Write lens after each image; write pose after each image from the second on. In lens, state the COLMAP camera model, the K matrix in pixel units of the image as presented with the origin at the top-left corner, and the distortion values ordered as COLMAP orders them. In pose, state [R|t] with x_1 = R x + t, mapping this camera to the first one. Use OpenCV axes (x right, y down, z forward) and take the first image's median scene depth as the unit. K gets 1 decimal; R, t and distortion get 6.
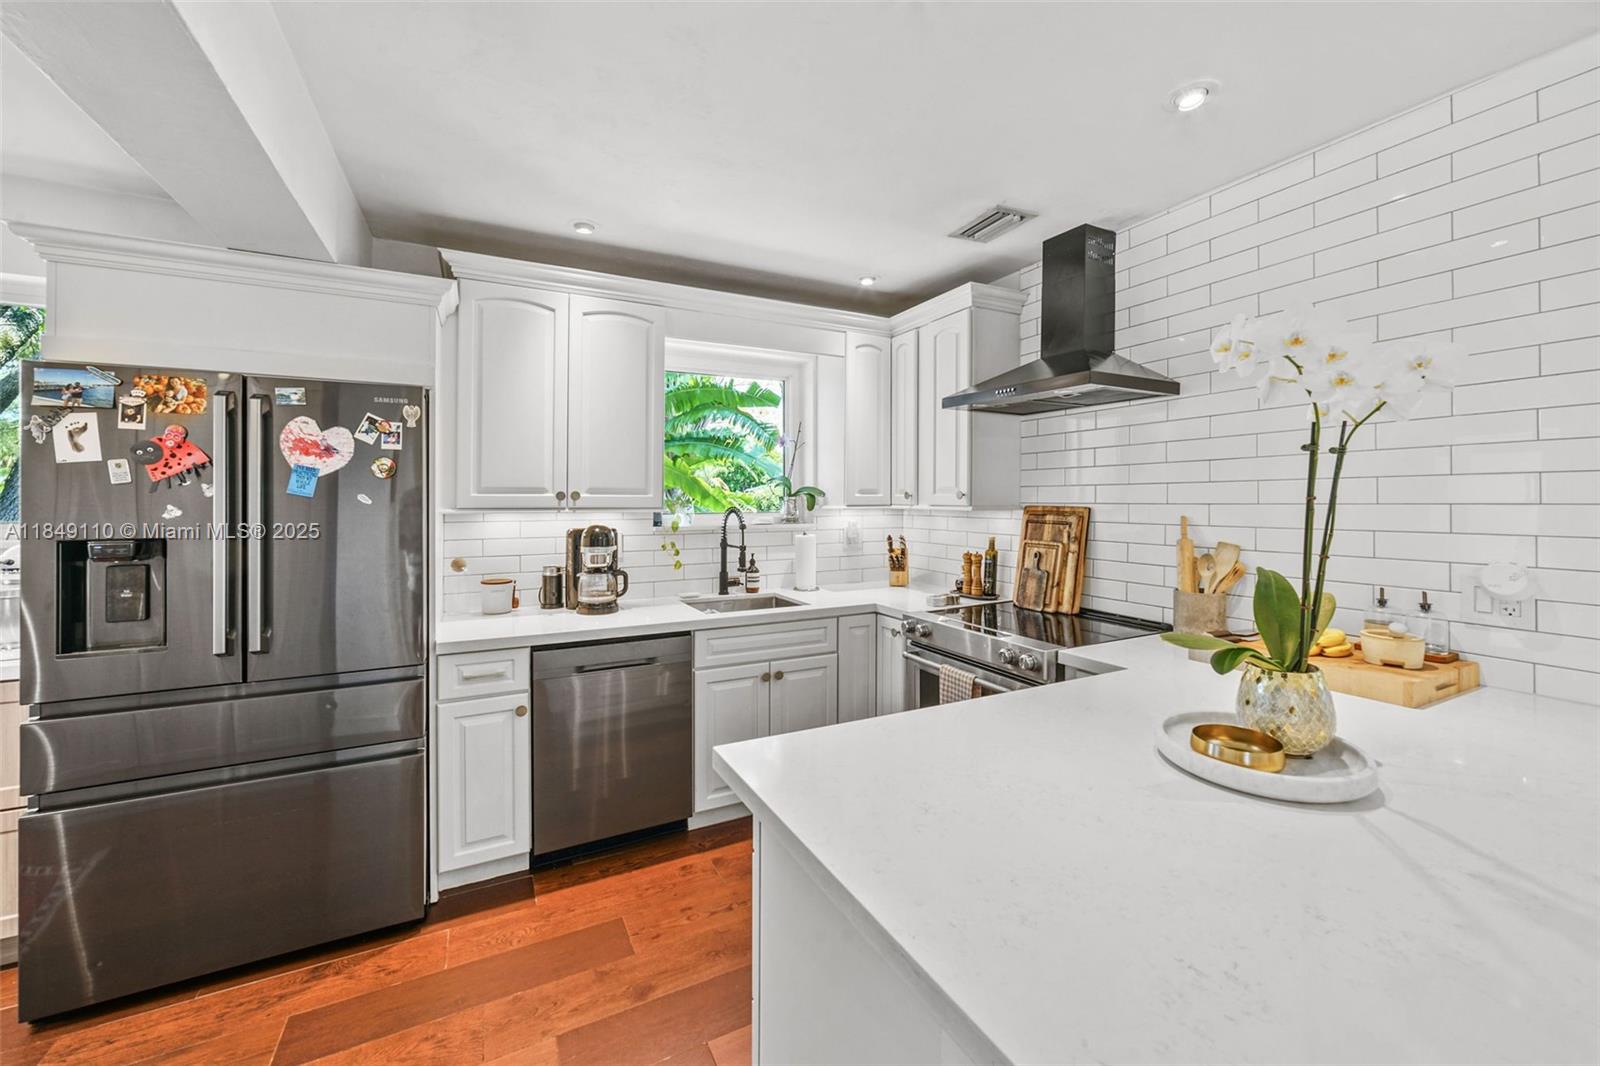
lens RADIAL K [[650.0, 0, 796.7], [0, 650.0, 493.5], [0, 0, 1]] dist [0.013198, 0.000077]
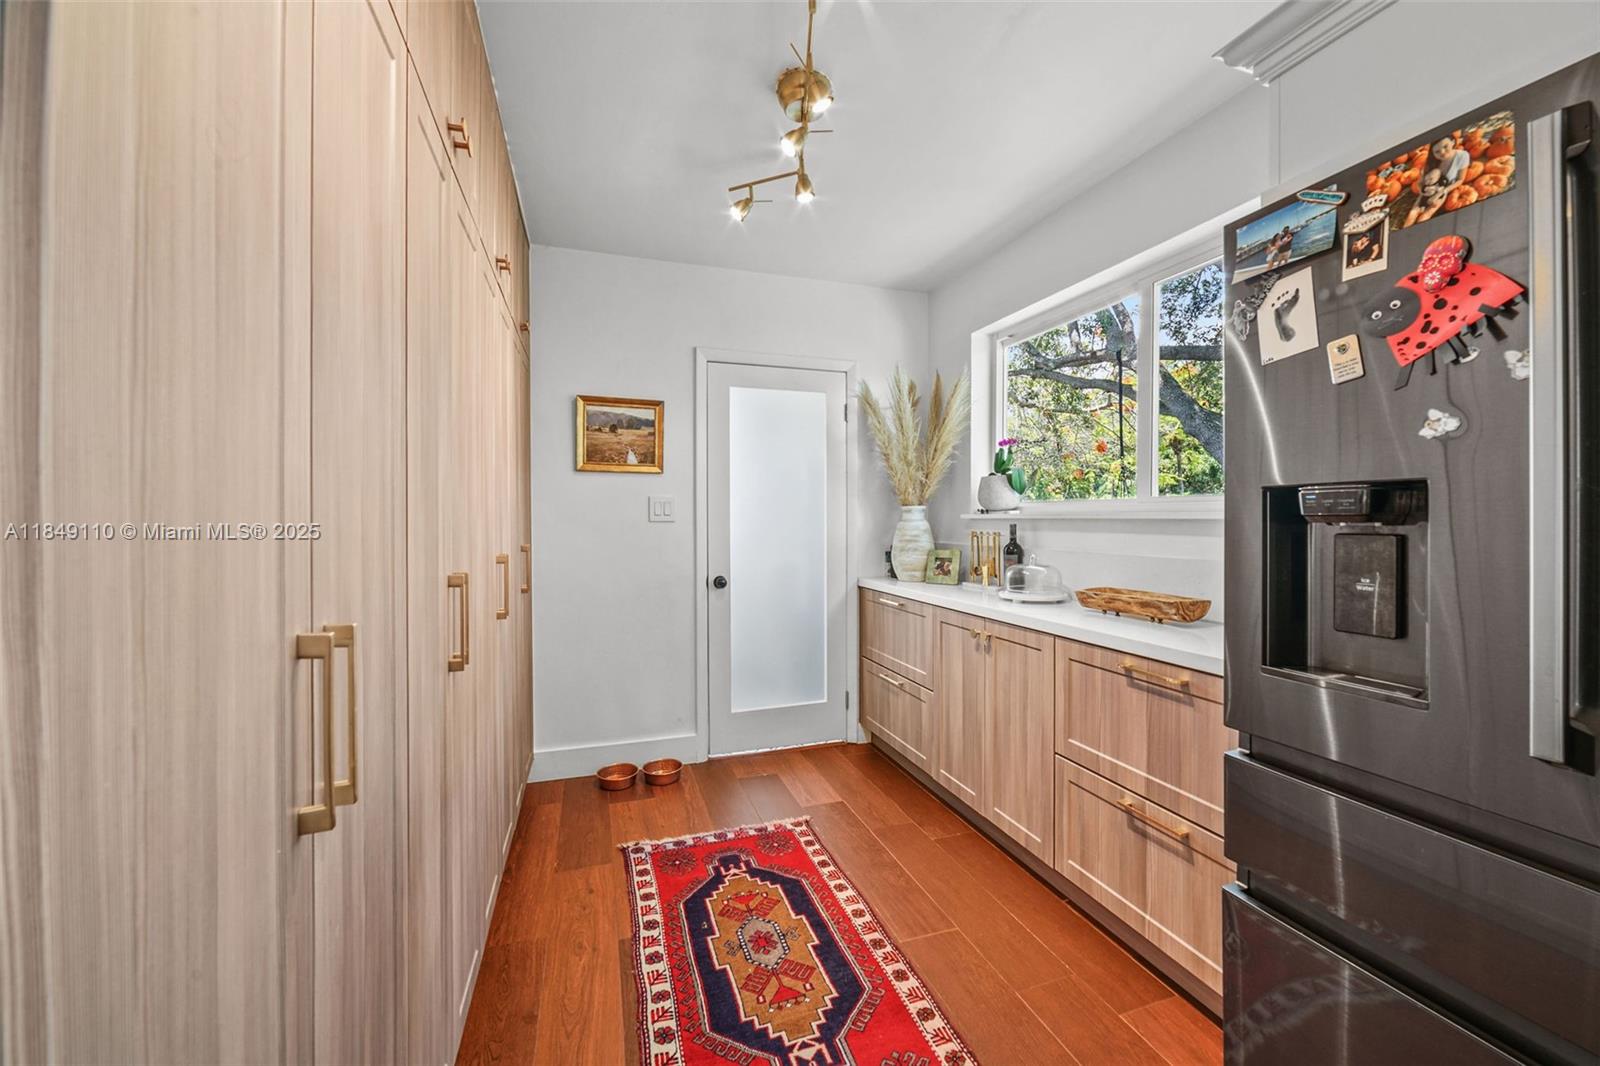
lens RADIAL K [[601.1, 0, 796.1], [0, 601.1, 523.5], [0, 0, 1]] dist [-0.010345, -0.000041]
pose [[-0.127745, 0.003440, -0.991801, -0.458304], [0.003846, 0.999988, 0.002973, 0.096024], [0.991800, -0.003434, -0.127757, 0.585903]]
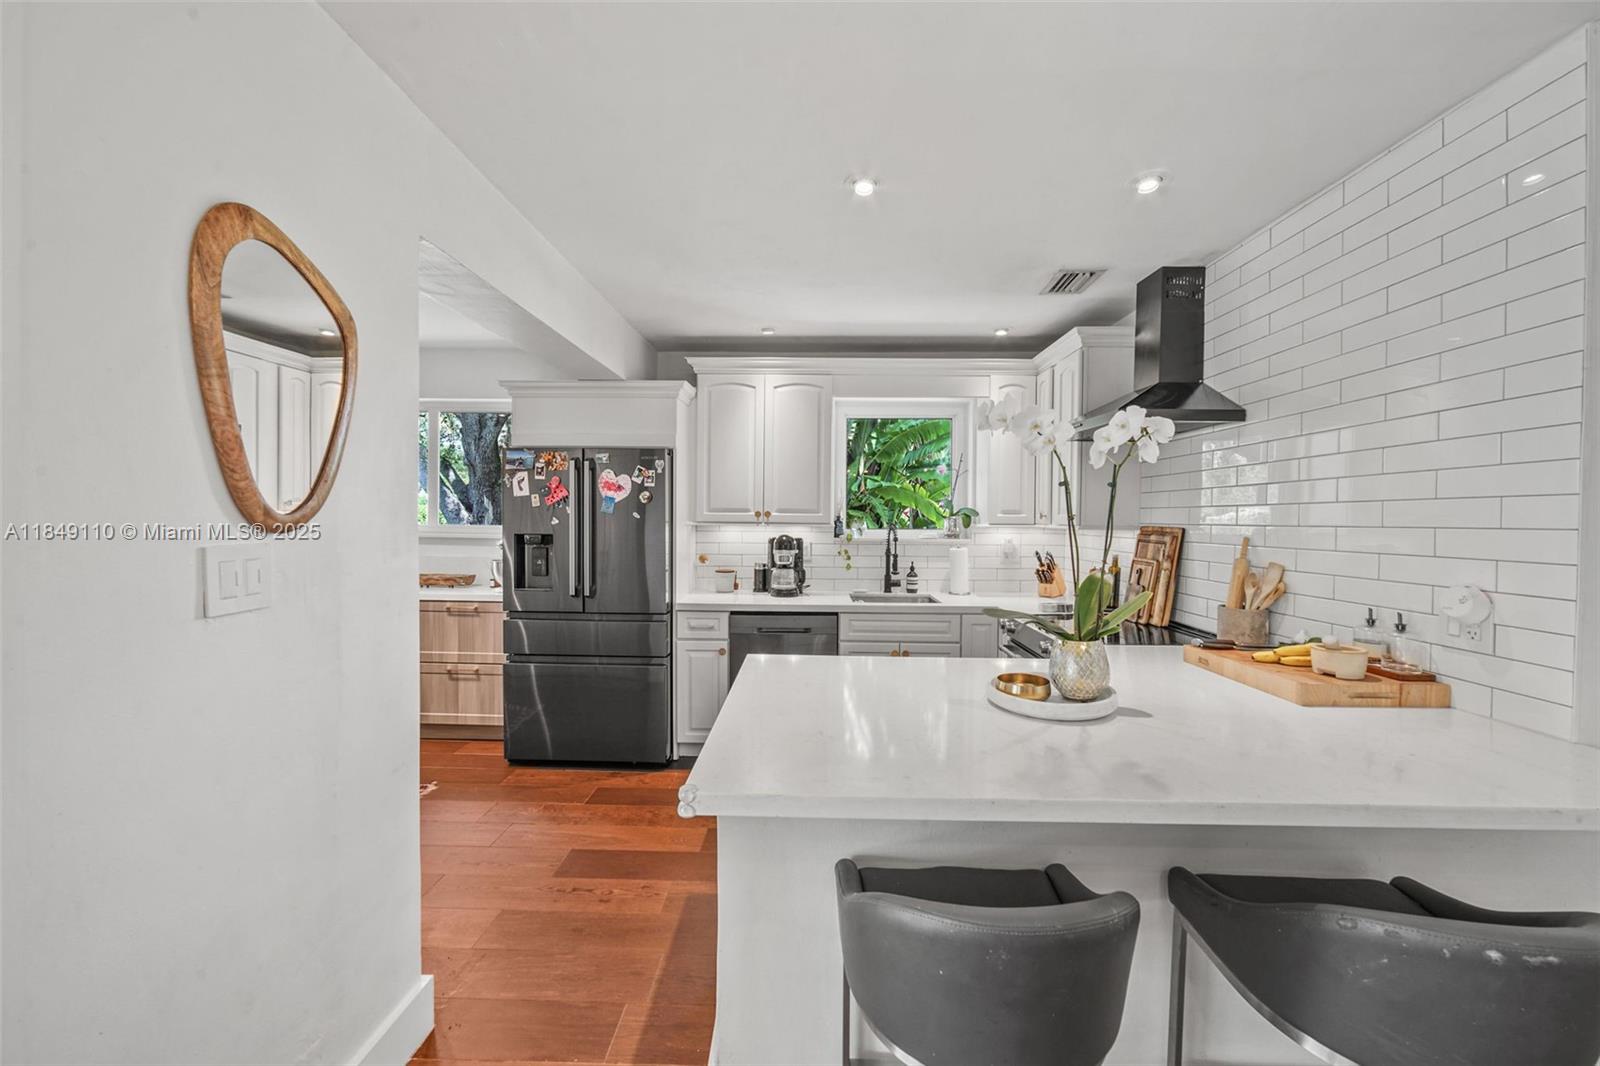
lens RADIAL K [[614.1, 0, 789.6], [0, 614.1, 524.9], [0, 0, 1]] dist [0.009244, 0.000142]
pose [[0.881852, 0.014704, -0.471298, 0.511383], [-0.005366, 0.999762, 0.021153, -0.002808], [0.471496, -0.016125, 0.881721, -0.271491]]
